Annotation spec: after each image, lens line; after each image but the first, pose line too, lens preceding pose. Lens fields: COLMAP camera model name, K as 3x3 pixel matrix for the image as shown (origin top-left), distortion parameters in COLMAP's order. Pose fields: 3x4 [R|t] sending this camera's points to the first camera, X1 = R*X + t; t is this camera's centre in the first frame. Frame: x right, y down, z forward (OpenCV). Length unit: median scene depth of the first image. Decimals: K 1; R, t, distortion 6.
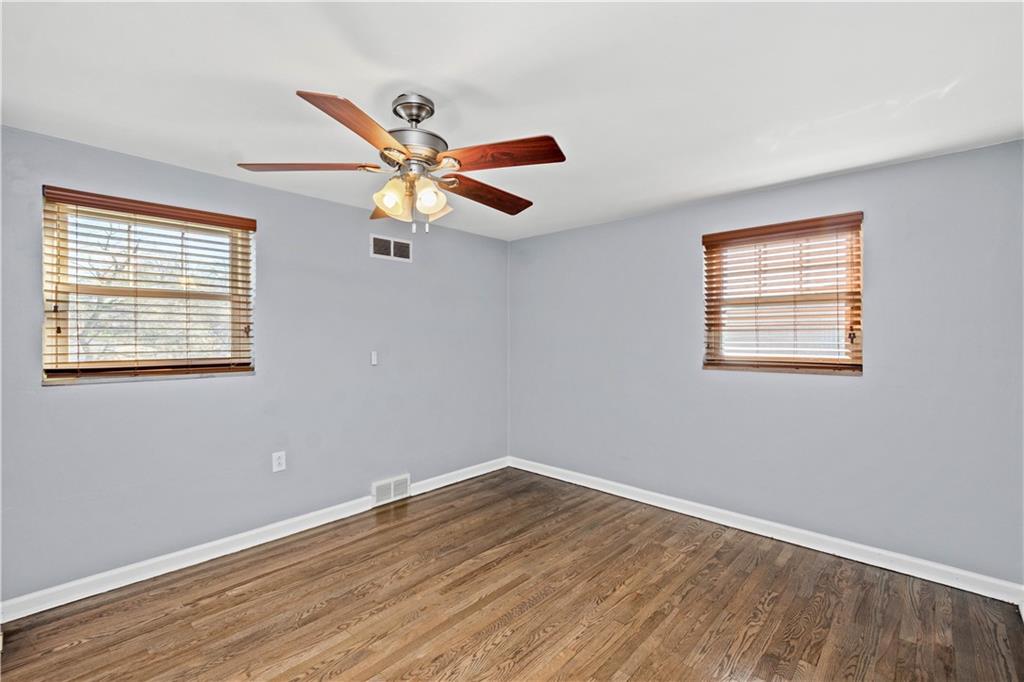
lens RADIAL K [[447.1, 0, 512.0], [0, 447.1, 341.0], [0, 0, 1]] dist [0.001140, -0.000091]
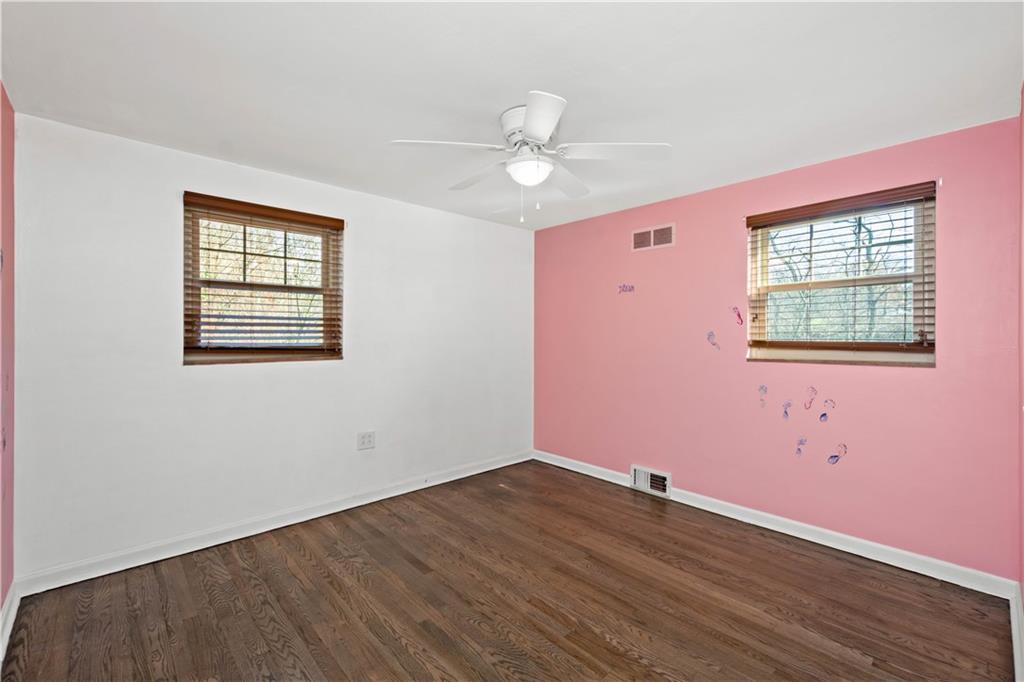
lens RADIAL K [[447.1, 0, 512.0], [0, 447.1, 341.0], [0, 0, 1]] dist [0.001140, -0.000091]
pose [[-0.084734, 0.011751, -0.996334, 0.744599], [0.002865, 0.999929, 0.011549, 0.008040], [0.996399, -0.001876, -0.084762, 0.776322]]
